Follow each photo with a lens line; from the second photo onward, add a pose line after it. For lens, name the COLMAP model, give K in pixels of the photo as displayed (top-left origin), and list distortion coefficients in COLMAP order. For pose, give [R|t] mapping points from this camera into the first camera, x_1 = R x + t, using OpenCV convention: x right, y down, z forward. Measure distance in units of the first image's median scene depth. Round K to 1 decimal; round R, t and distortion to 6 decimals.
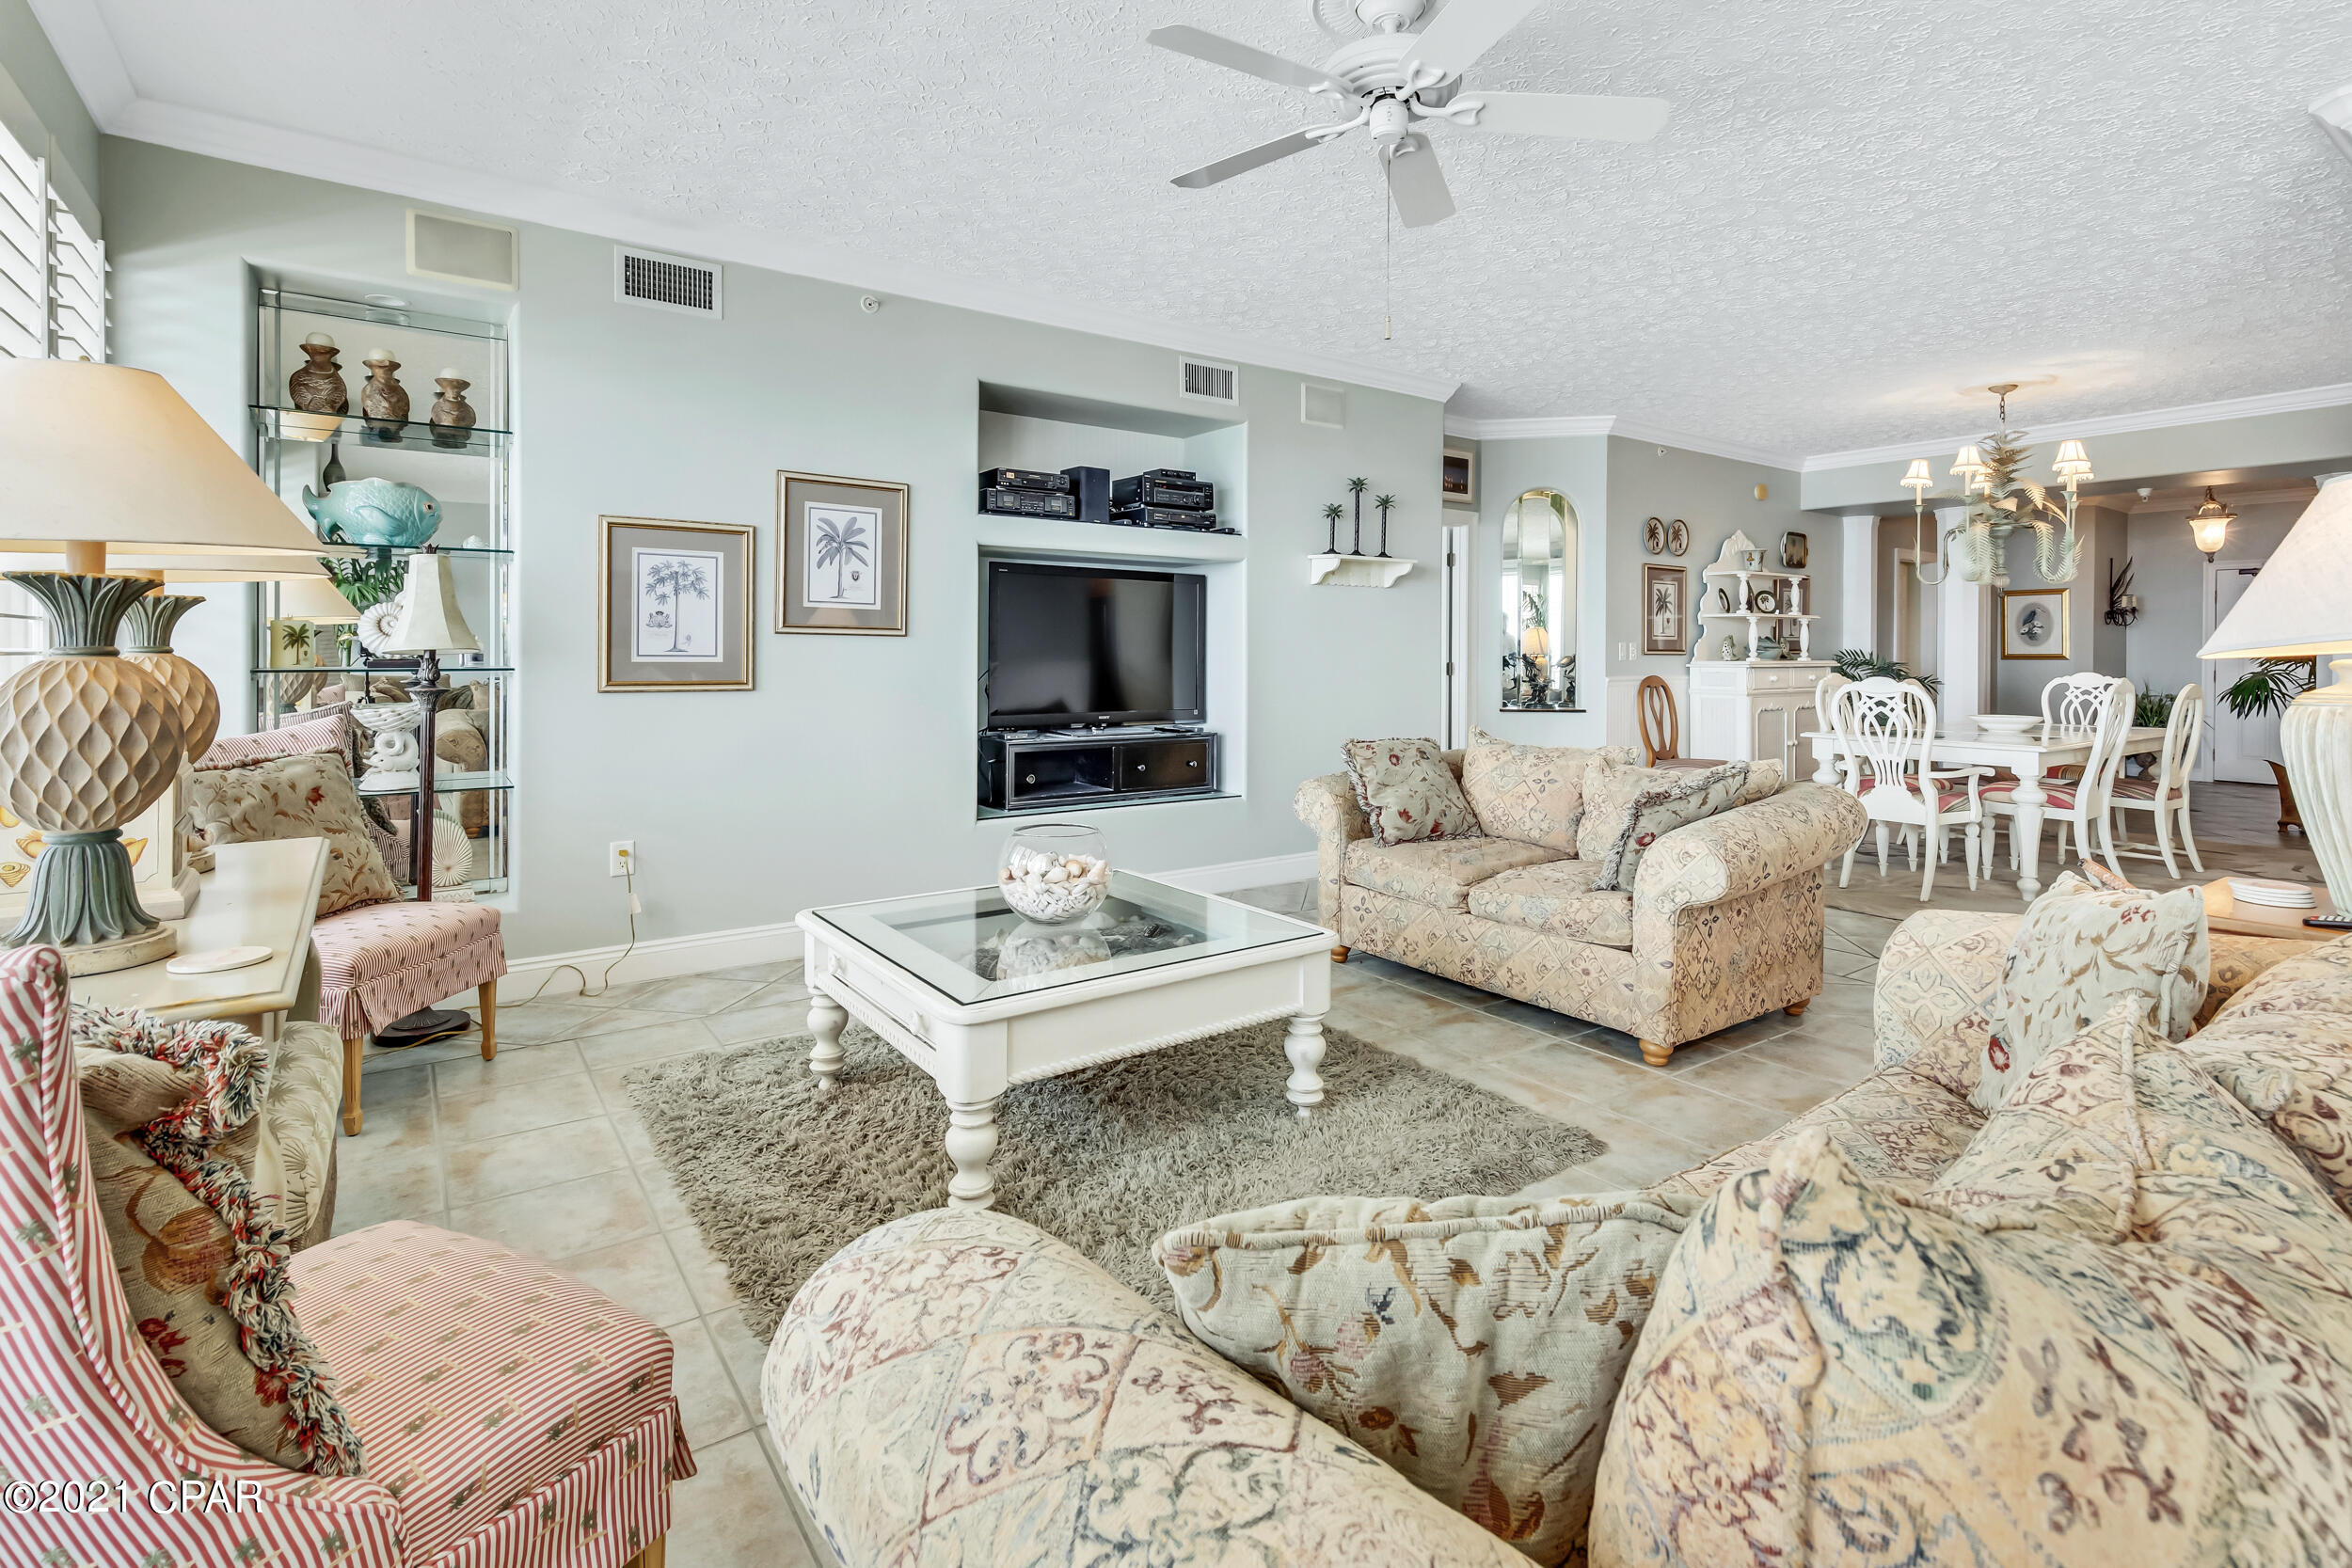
lens RADIAL K [[1110.2, 0, 1197.7], [0, 1110.2, 665.7], [0, 0, 1]] dist [0.010700, -0.002632]
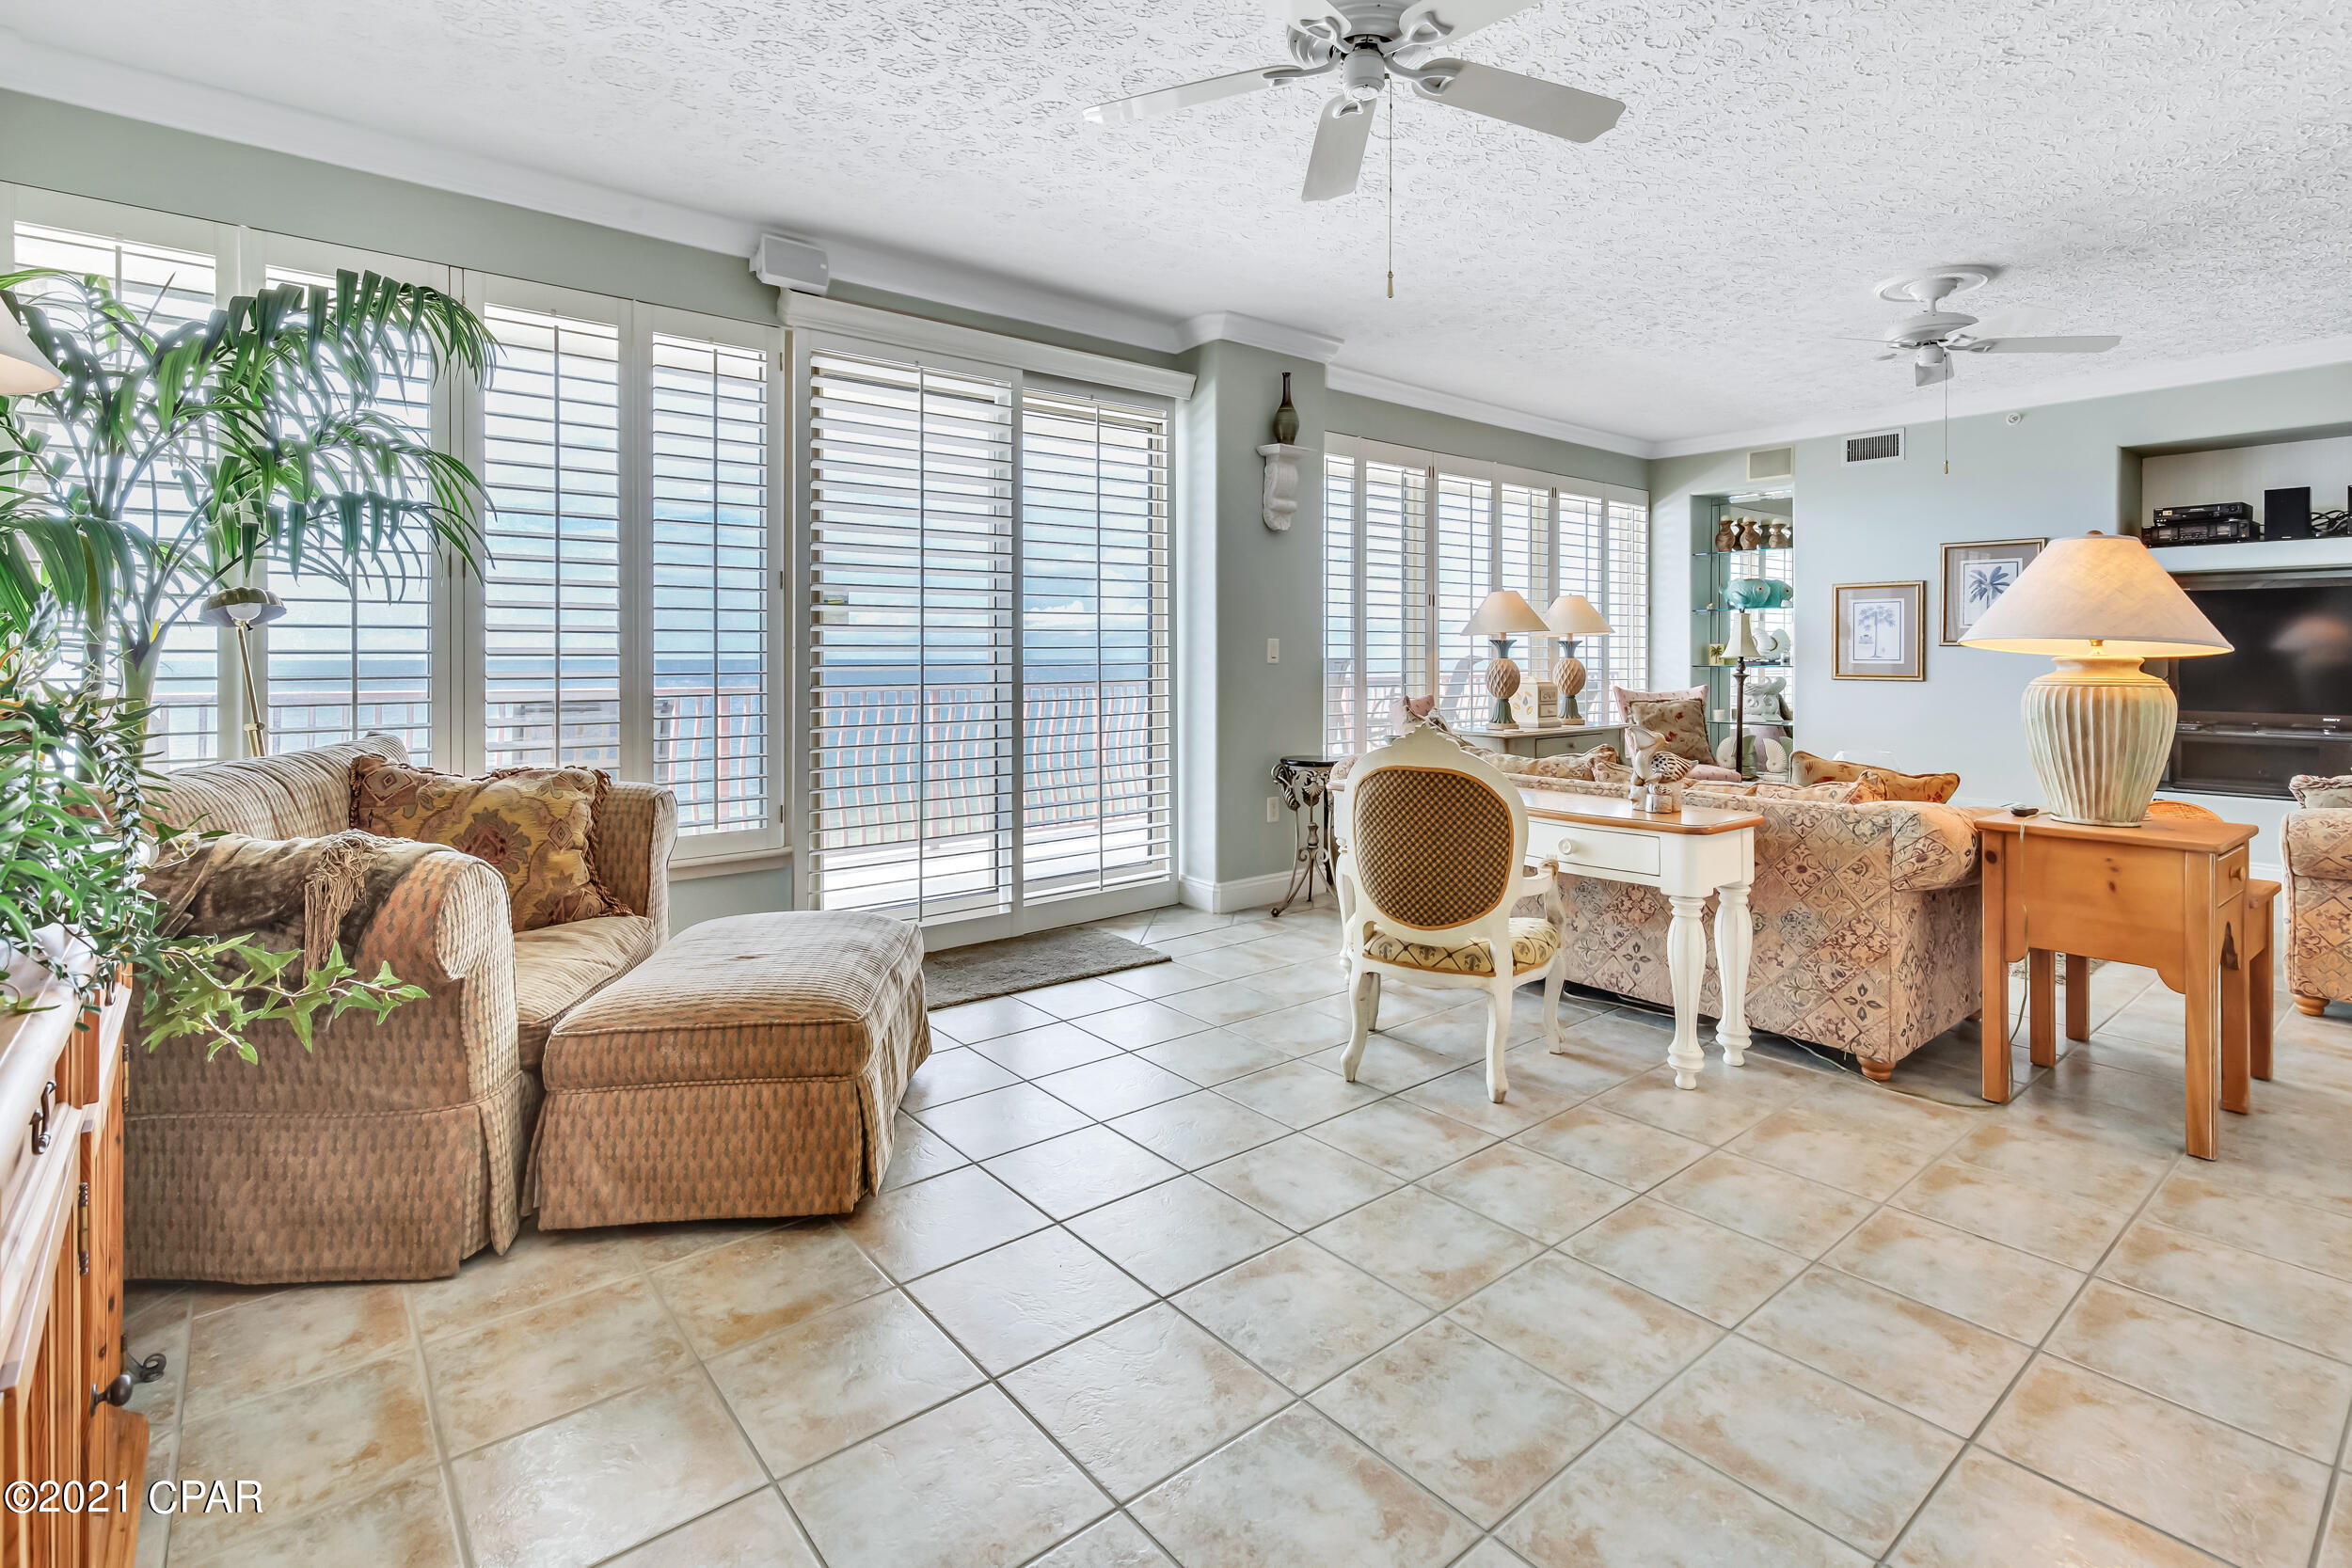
lens RADIAL K [[1110.2, 0, 1200.5], [0, 1110.2, 657.0], [0, 0, 1]] dist [0.010700, -0.002632]
pose [[0.078066, -0.005616, -0.996932, 0.642174], [-0.016939, 0.999832, -0.006959, 0.008855], [0.996804, 0.017430, 0.077958, -0.101756]]
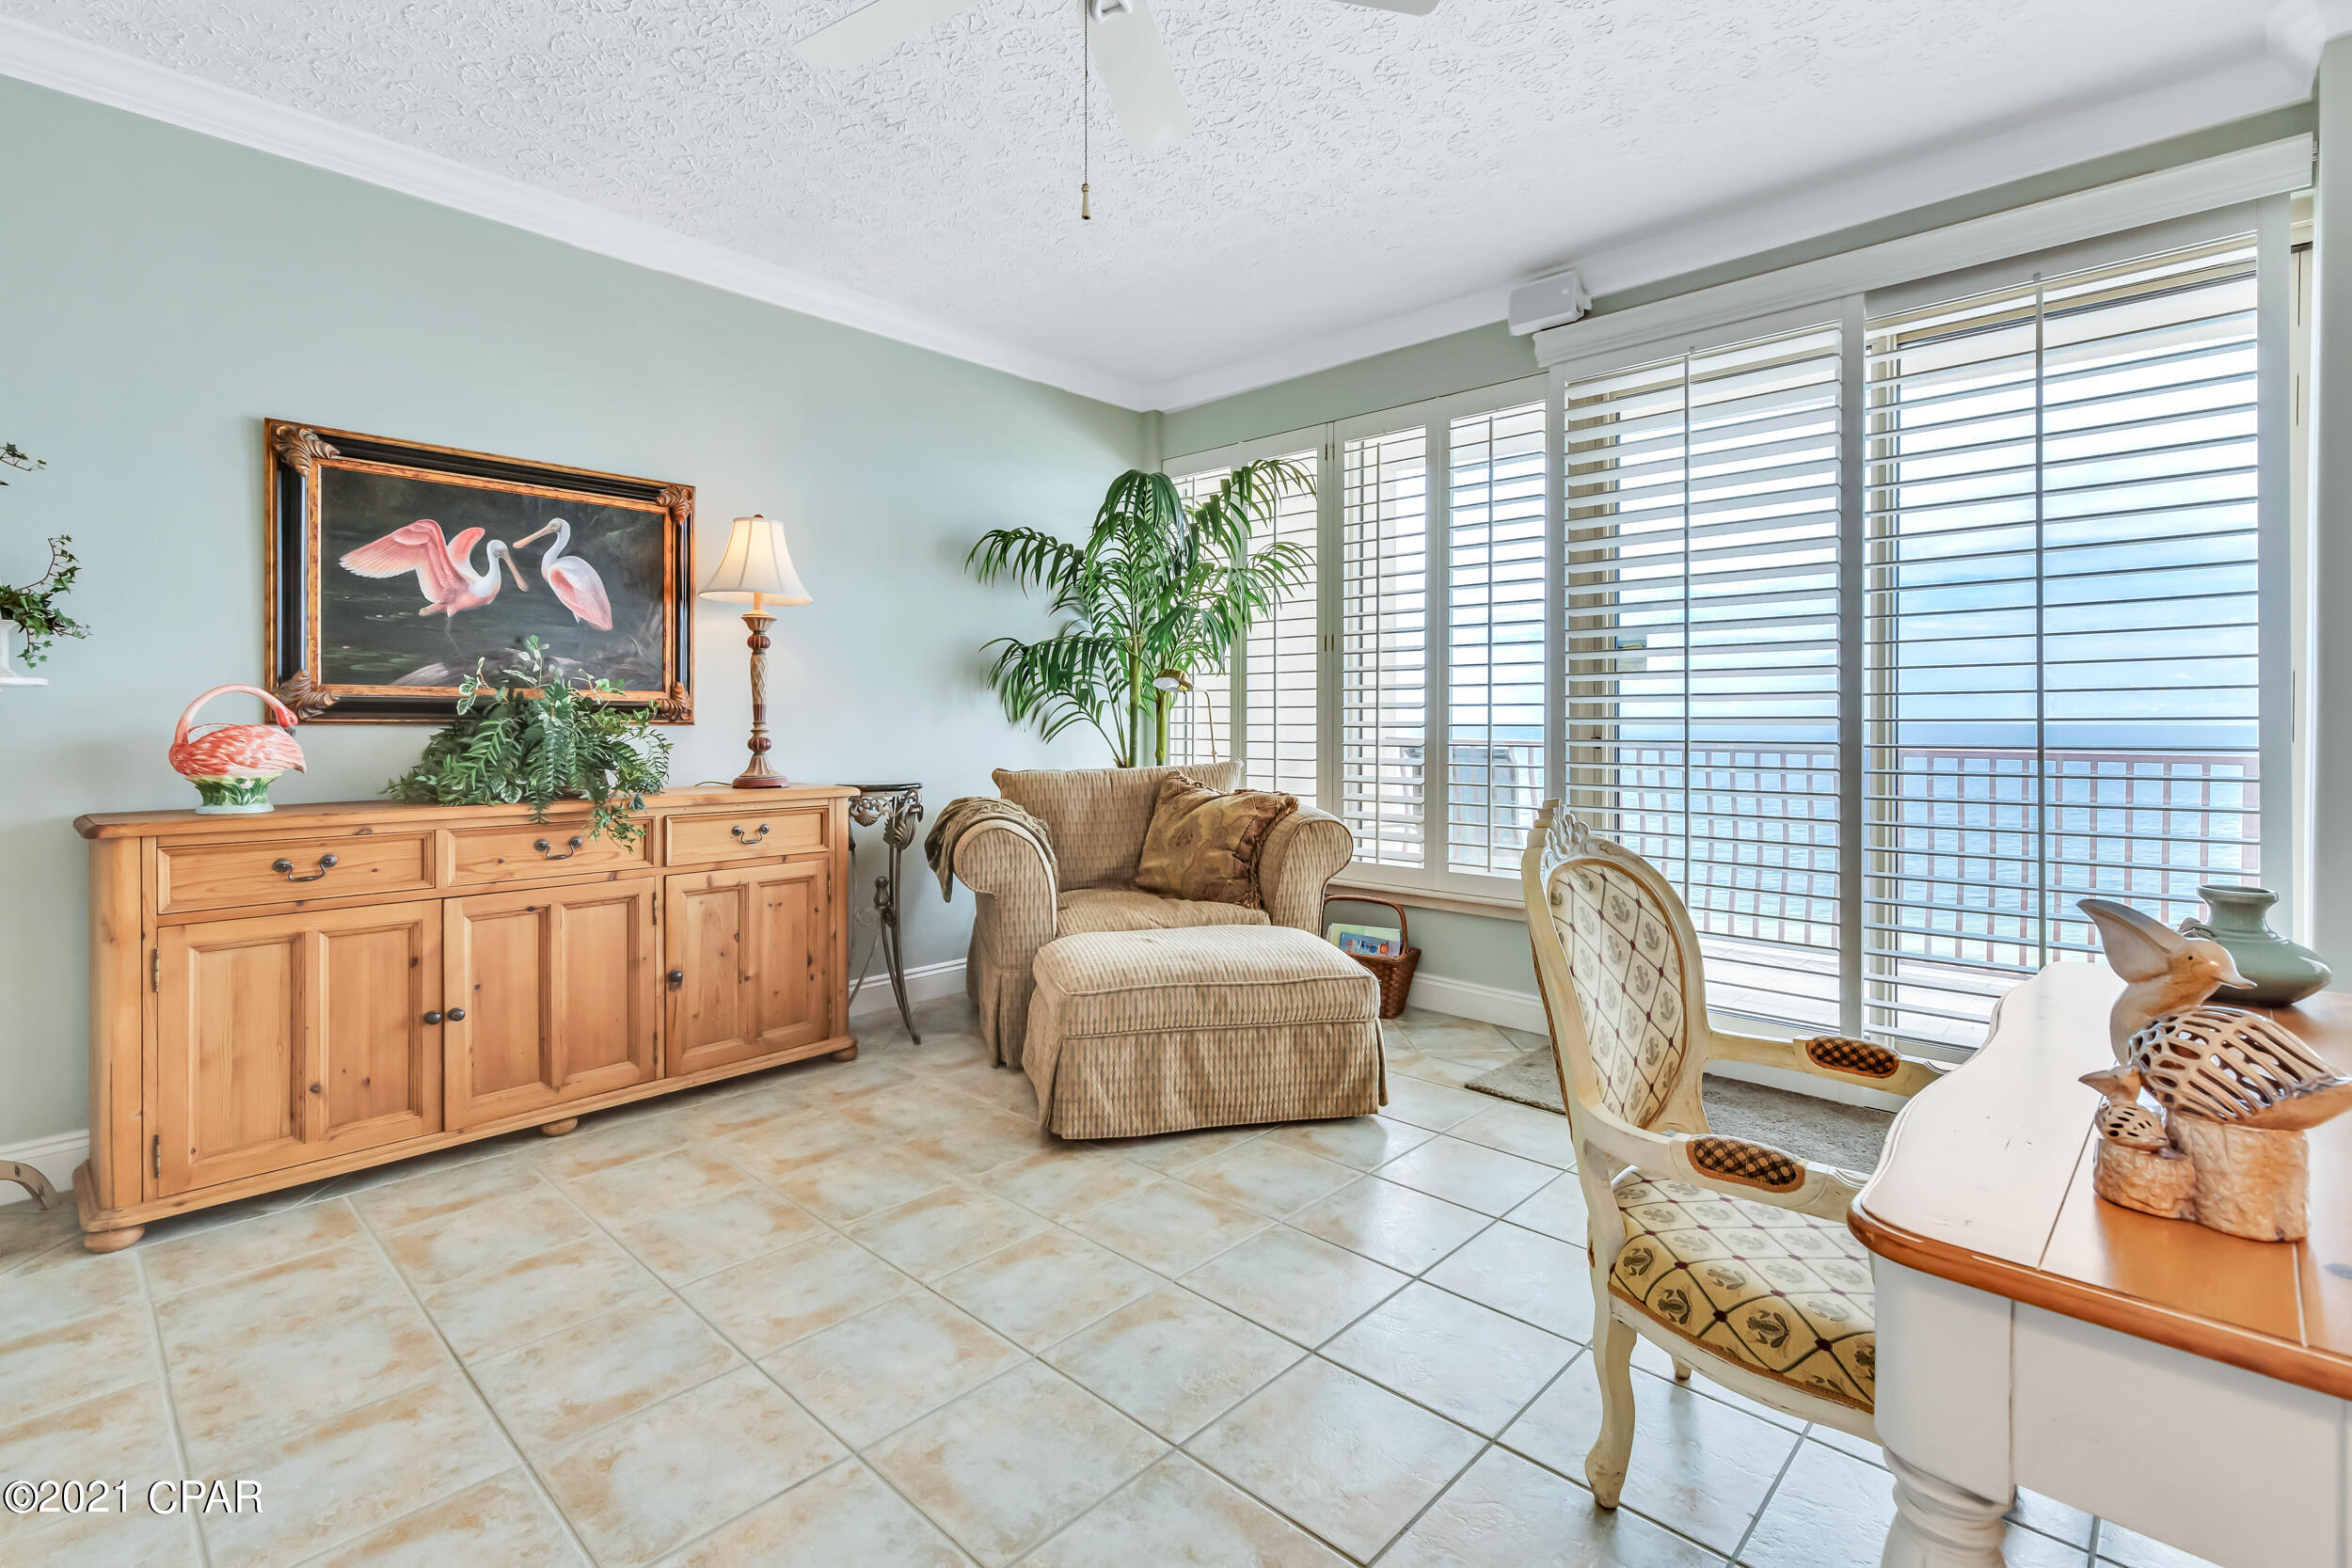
lens RADIAL K [[1110.2, 0, 1213.1], [0, 1110.2, 722.3], [0, 0, 1]] dist [0.010700, -0.002632]
pose [[-0.979126, -0.008565, -0.203074, 0.354938], [-0.013146, 0.999688, 0.021218, 0.006241], [0.202829, 0.023444, -0.978933, 0.217048]]
